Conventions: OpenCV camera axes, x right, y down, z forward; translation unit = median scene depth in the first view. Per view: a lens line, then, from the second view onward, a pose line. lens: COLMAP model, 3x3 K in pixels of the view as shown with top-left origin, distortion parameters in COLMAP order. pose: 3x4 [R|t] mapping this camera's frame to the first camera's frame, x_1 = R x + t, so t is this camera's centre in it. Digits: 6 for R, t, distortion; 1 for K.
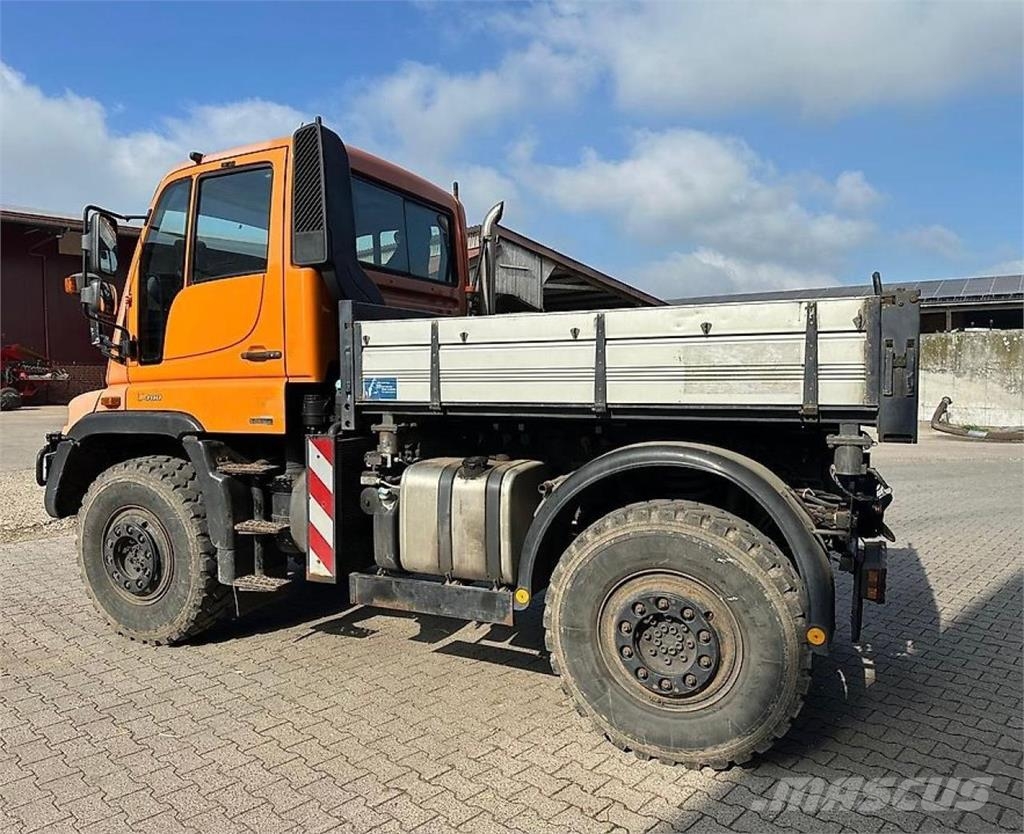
lens RADIAL K [[765.4, 0, 448.7], [0, 765.4, 417.1], [0, 0, 1]] dist [0.104288, -0.142593]
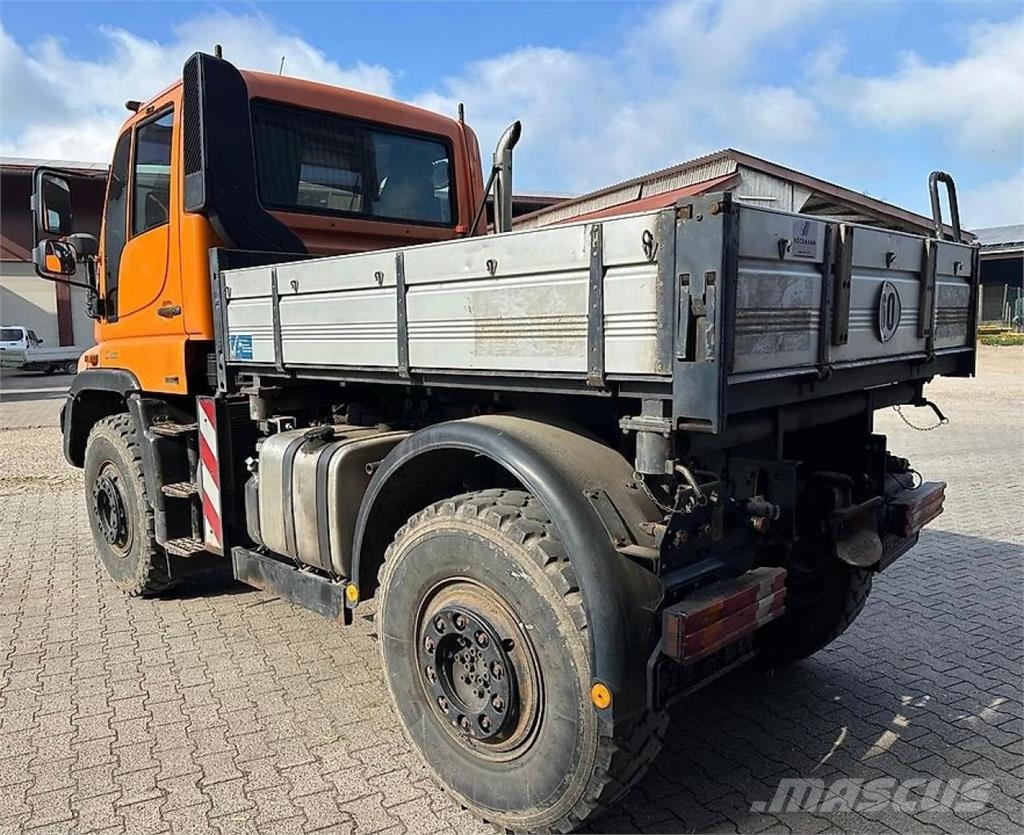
lens RADIAL K [[765.4, 0, 448.7], [0, 765.4, 417.6], [0, 0, 1]] dist [0.104288, -0.142593]
pose [[0.940483, 0.026899, -0.338774, 0.443156], [-0.004841, 0.997822, 0.065790, -0.015349], [0.339806, -0.060234, 0.938565, 0.230025]]
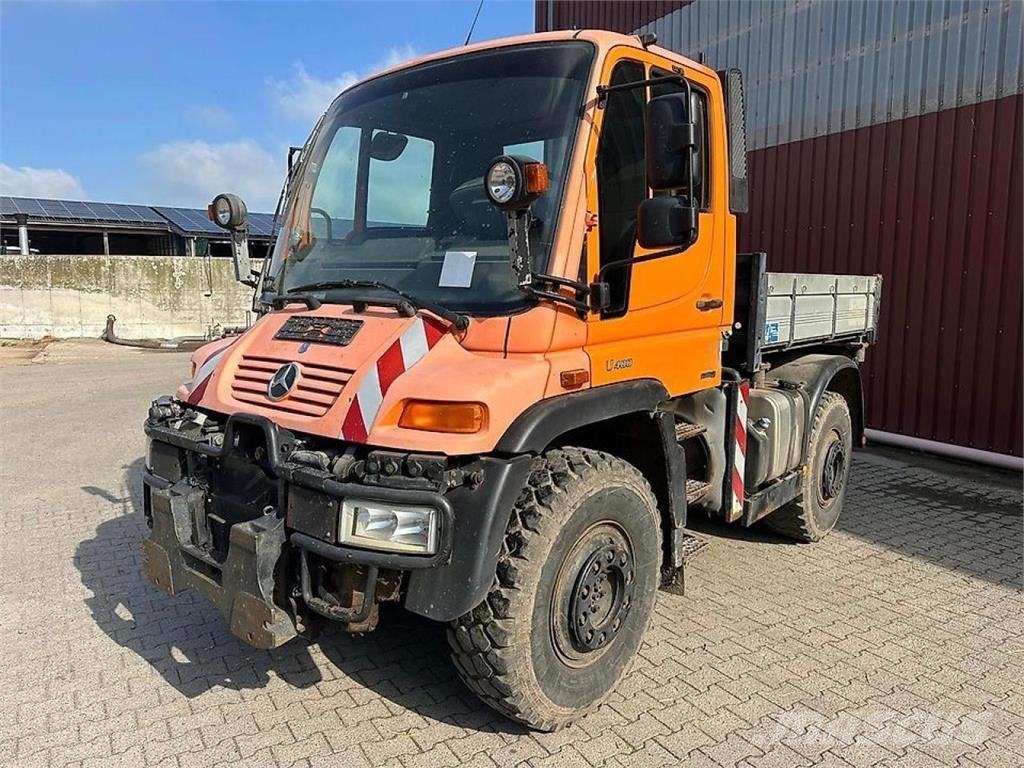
lens RADIAL K [[731.8, 0, 512.0], [0, 731.8, 384.0], [0, 0, 1]] dist [0.064237, -0.073632]
pose [[0.232355, -0.119515, 0.965260, -1.260047], [0.046927, 0.992644, 0.111609, -0.102586], [-0.971498, 0.019364, 0.236254, 1.114807]]
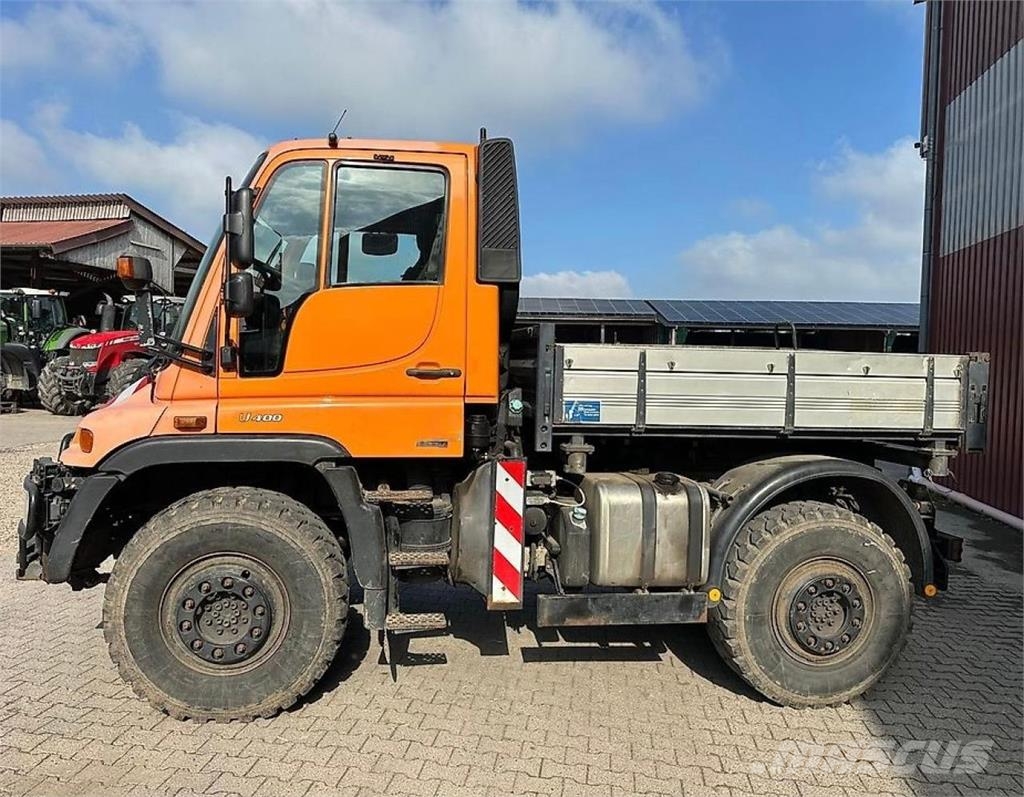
lens RADIAL K [[746.7, 0, 454.2], [0, 746.7, 398.8], [0, 0, 1]] dist [0.065408, -0.079044]
pose [[0.820332, 0.002941, 0.571880, -0.797892], [0.000597, 0.999982, -0.005999, -0.047548], [-0.571887, 0.005263, 0.820315, 0.277511]]
